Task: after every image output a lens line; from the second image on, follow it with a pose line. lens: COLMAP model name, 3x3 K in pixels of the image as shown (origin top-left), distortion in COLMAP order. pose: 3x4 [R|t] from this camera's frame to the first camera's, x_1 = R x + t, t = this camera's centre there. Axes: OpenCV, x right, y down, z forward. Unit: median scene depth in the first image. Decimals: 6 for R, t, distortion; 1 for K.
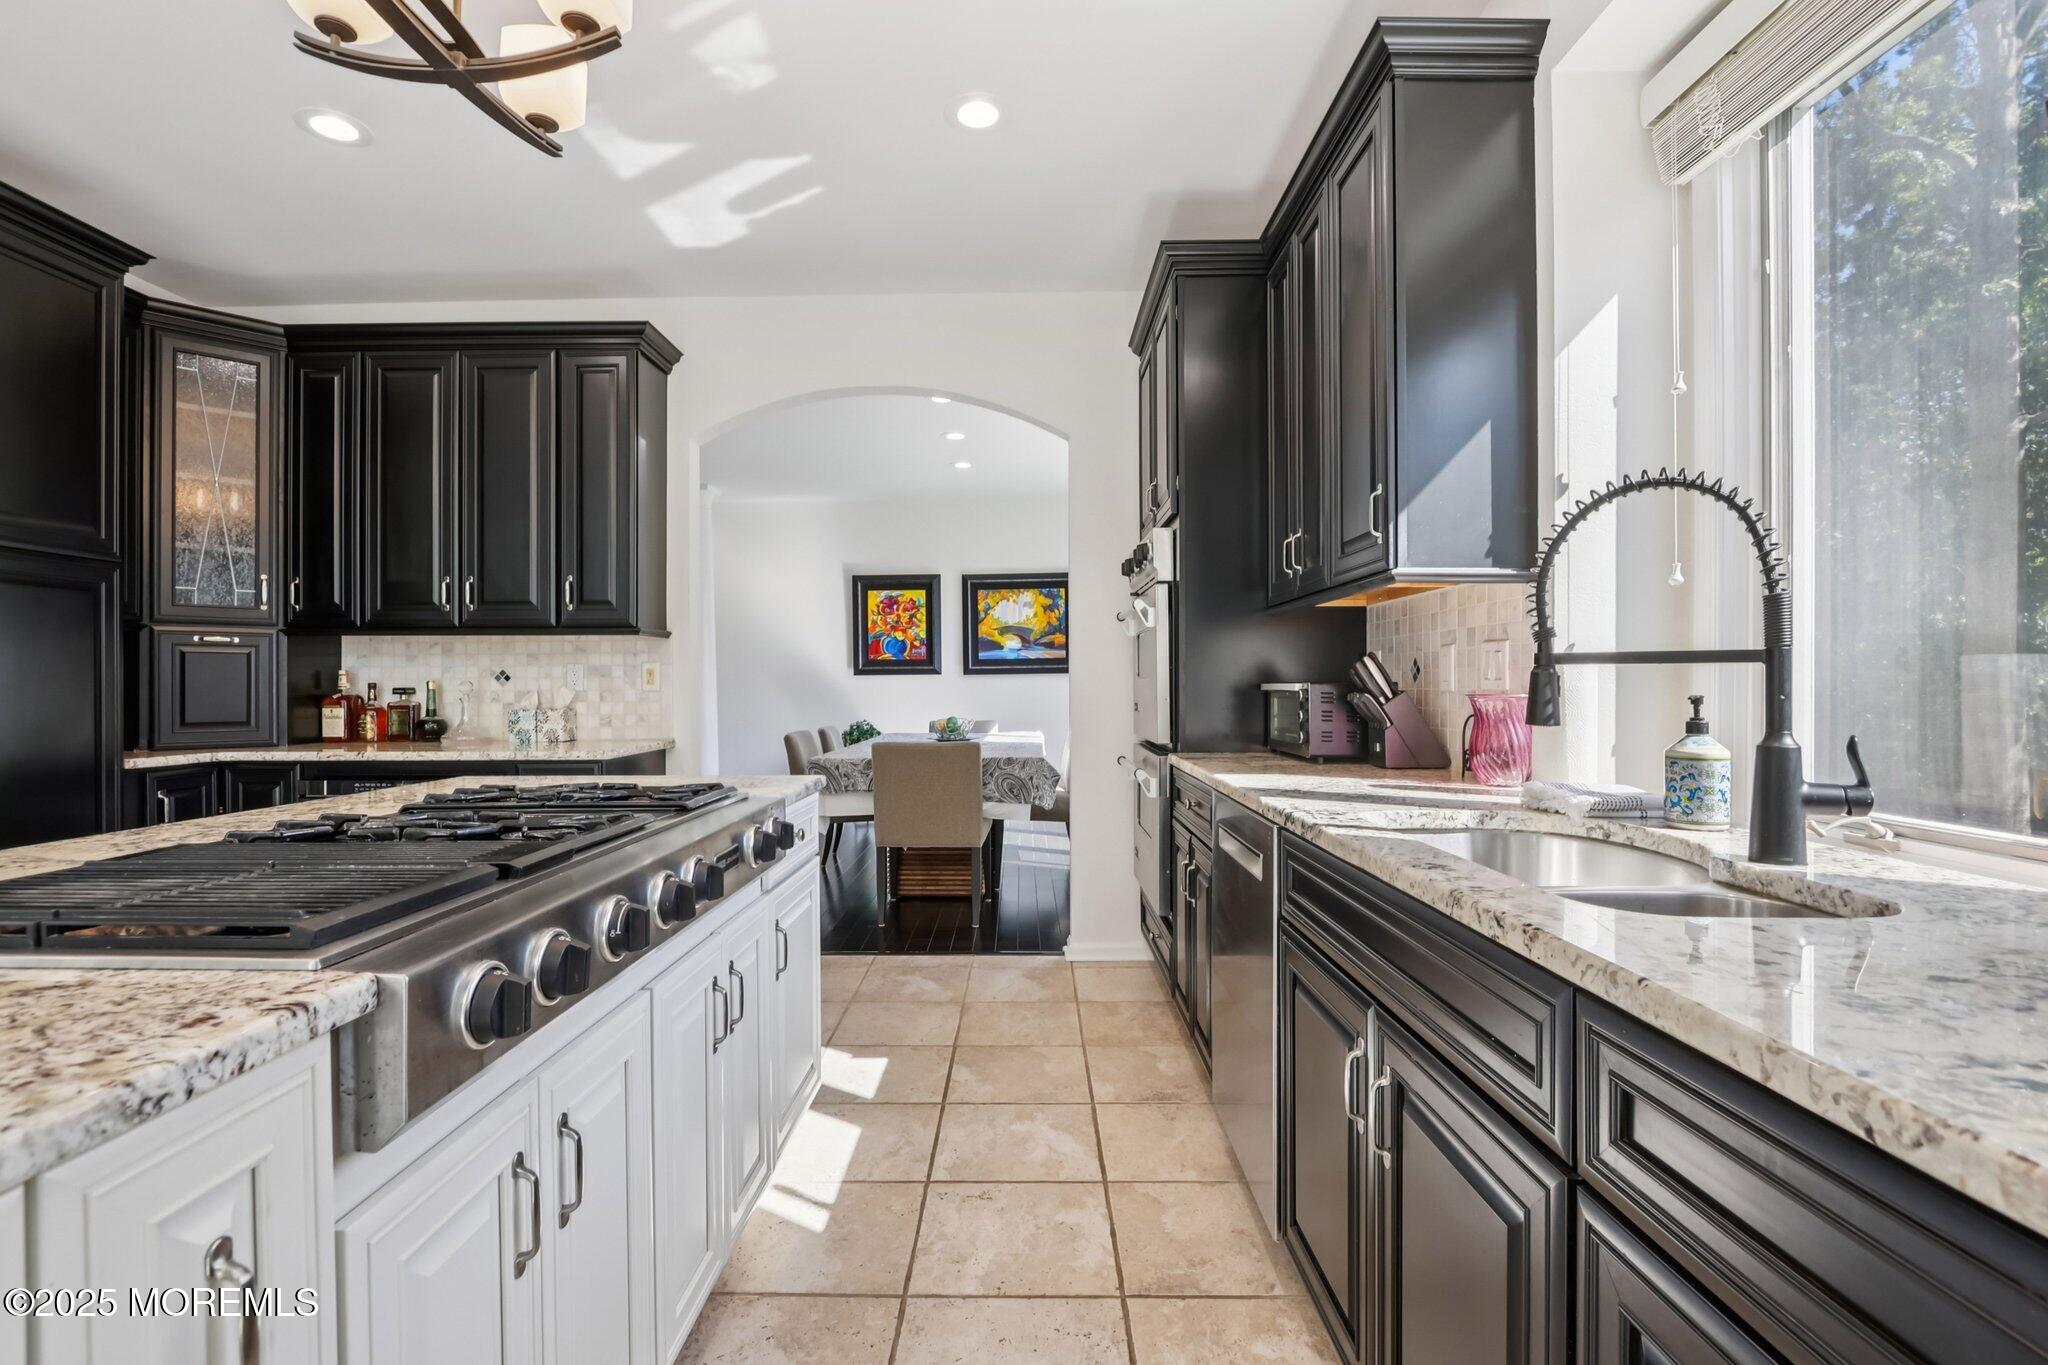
lens RADIAL K [[945.7, 0, 1009.1], [0, 945.7, 684.2], [0, 0, 1]] dist [-0.020007, 0.003298]
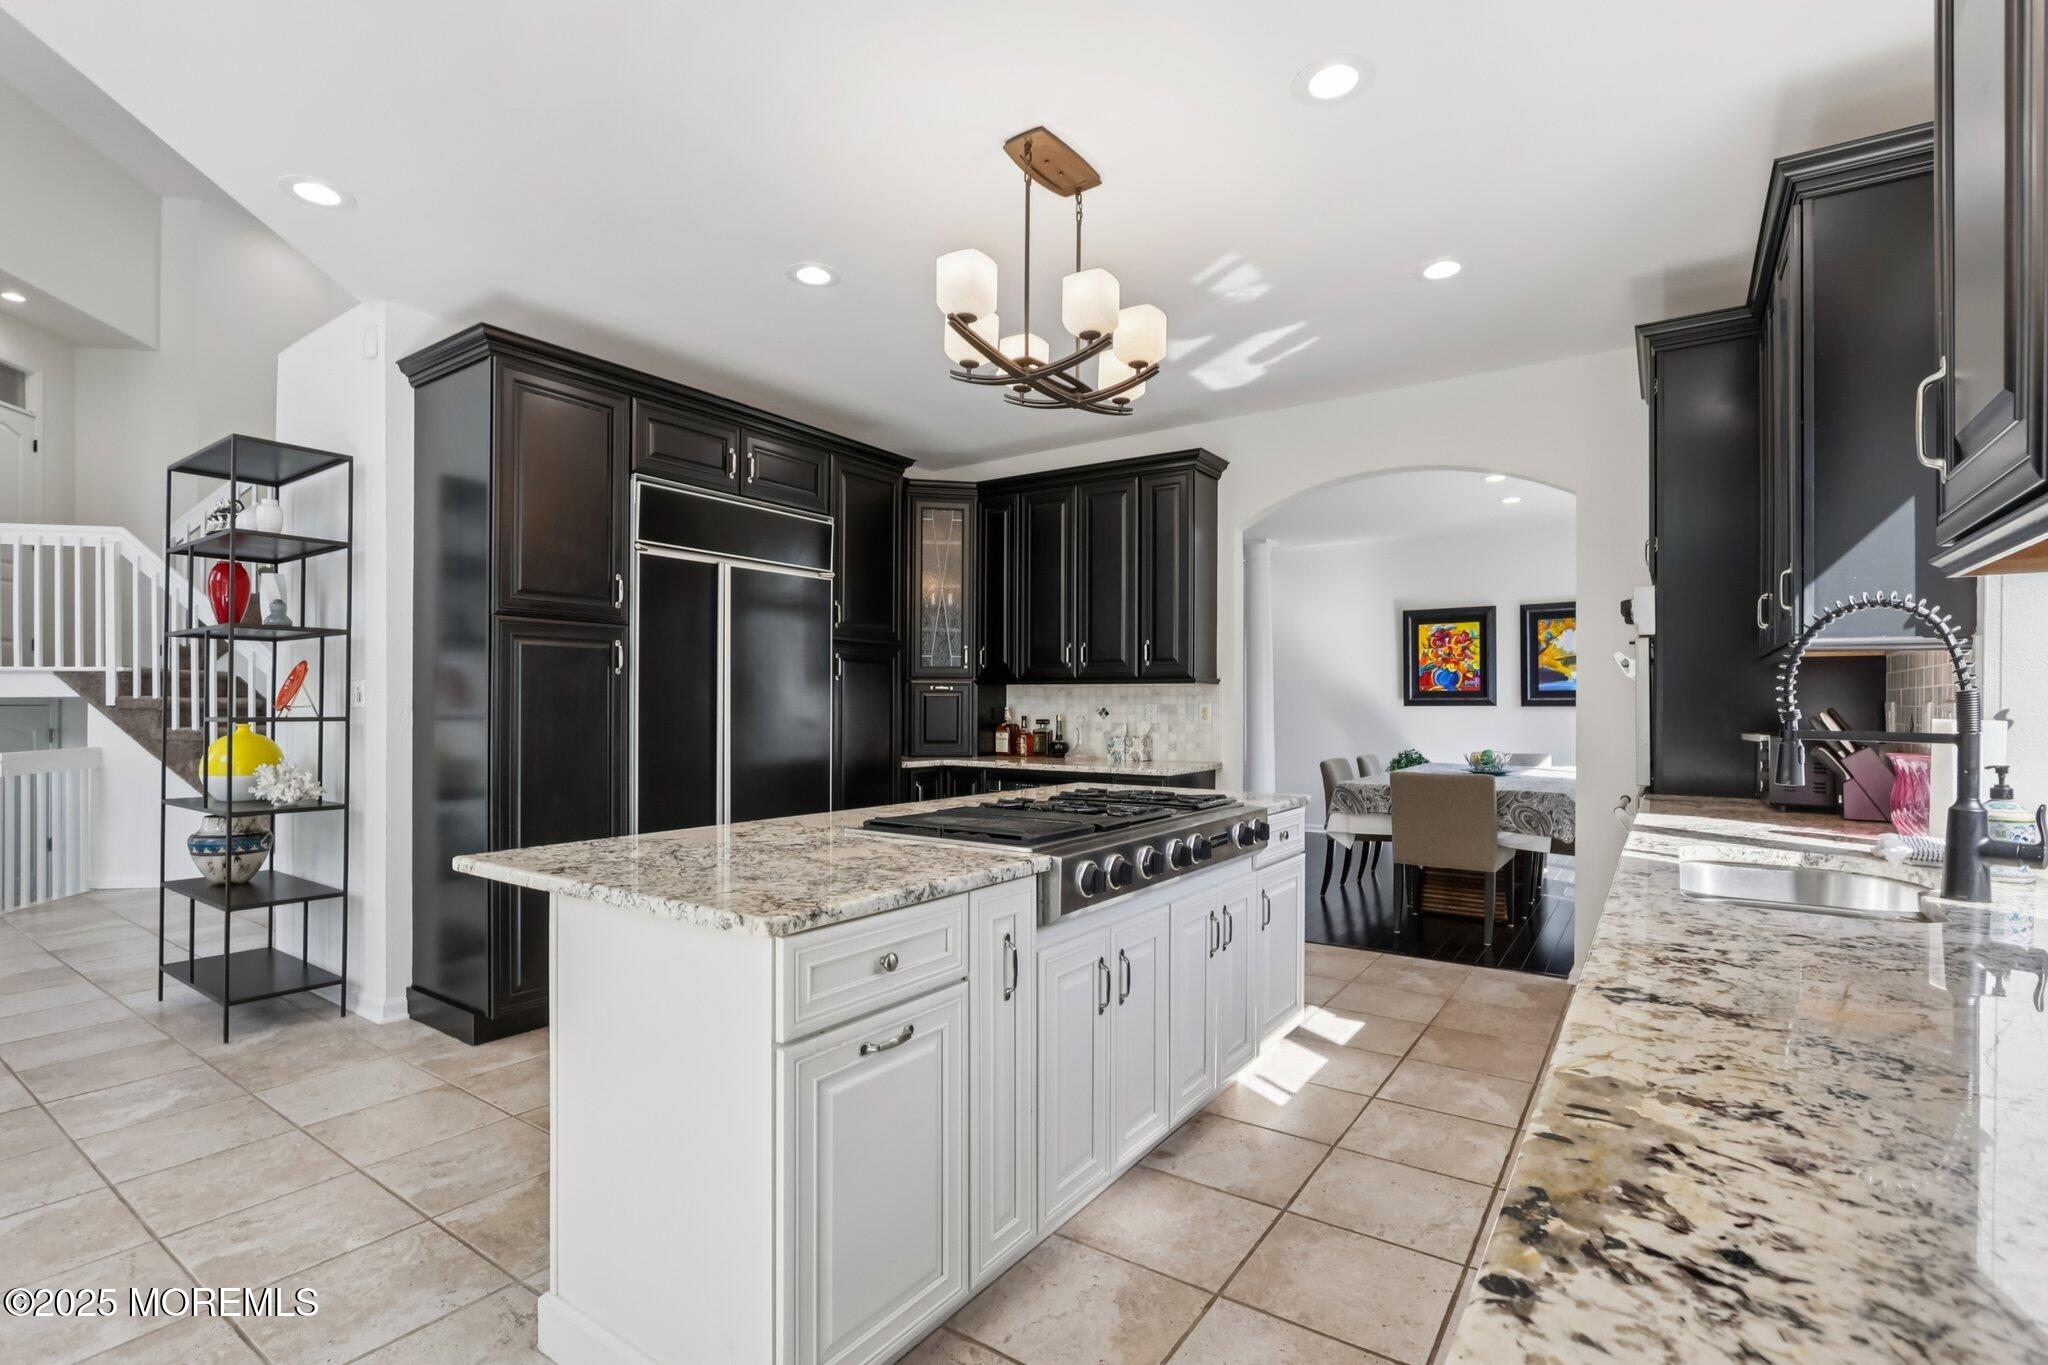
lens RADIAL K [[945.7, 0, 1010.4], [0, 945.7, 707.3], [0, 0, 1]] dist [-0.020007, 0.003298]
pose [[0.826586, 0.007674, -0.562758, 0.136743], [-0.006219, 0.999971, 0.004502, -0.021560], [0.562776, -0.000221, 0.826609, -0.237972]]
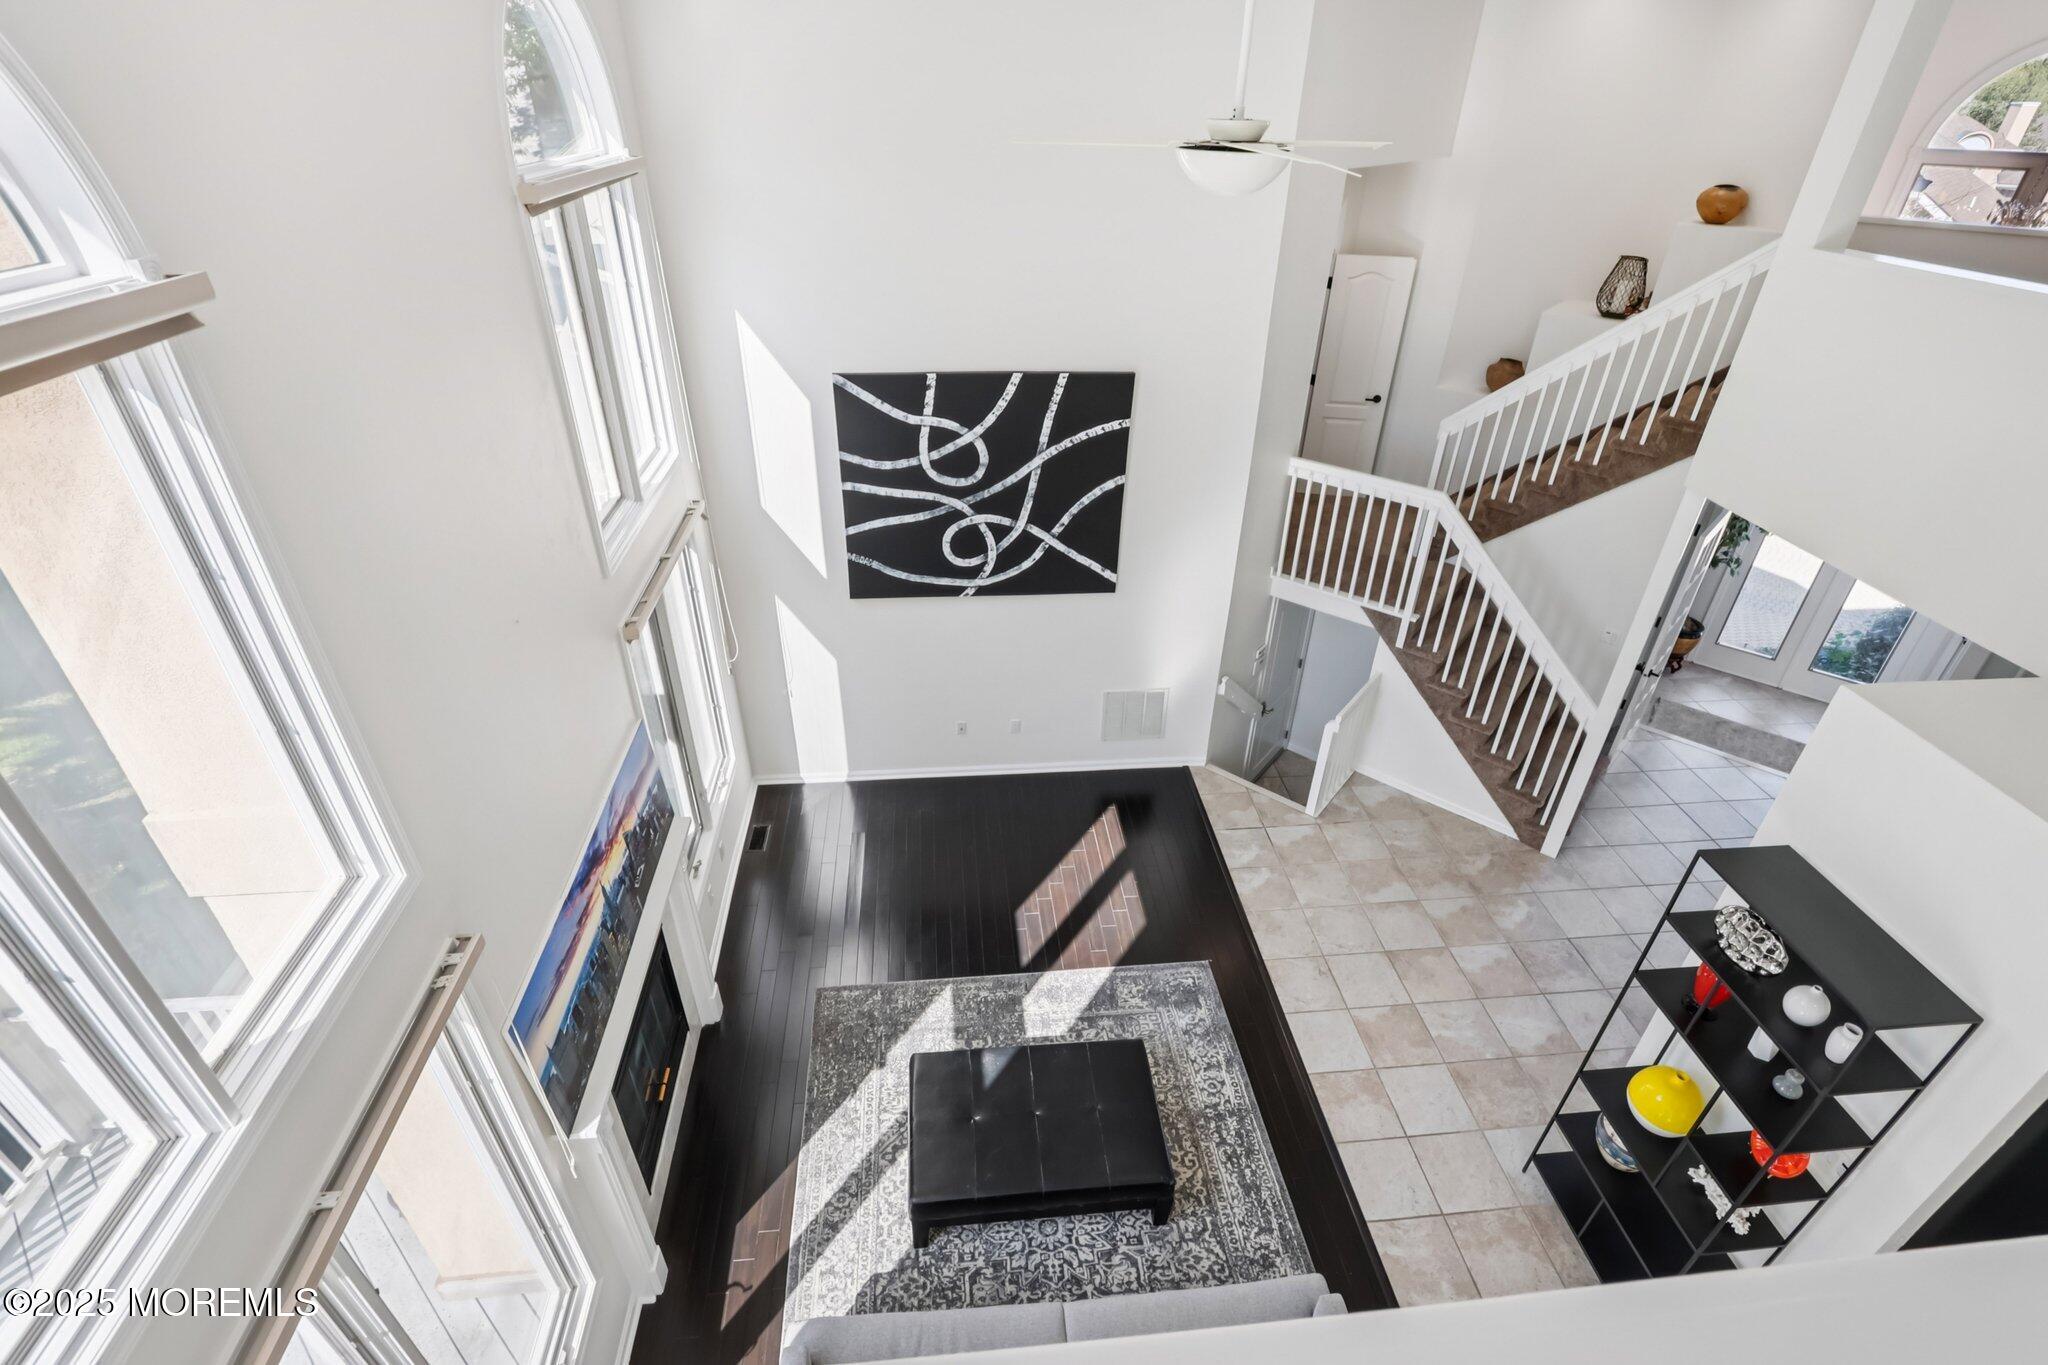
lens RADIAL K [[945.7, 0, 1028.2], [0, 945.7, 678.7], [0, 0, 1]] dist [-0.020007, 0.003298]
pose [[0.109130, 0.532235, -0.839534, -0.546231], [-0.017784, 0.845488, 0.533698, -0.884632], [0.993868, -0.043312, 0.101734, -0.666573]]
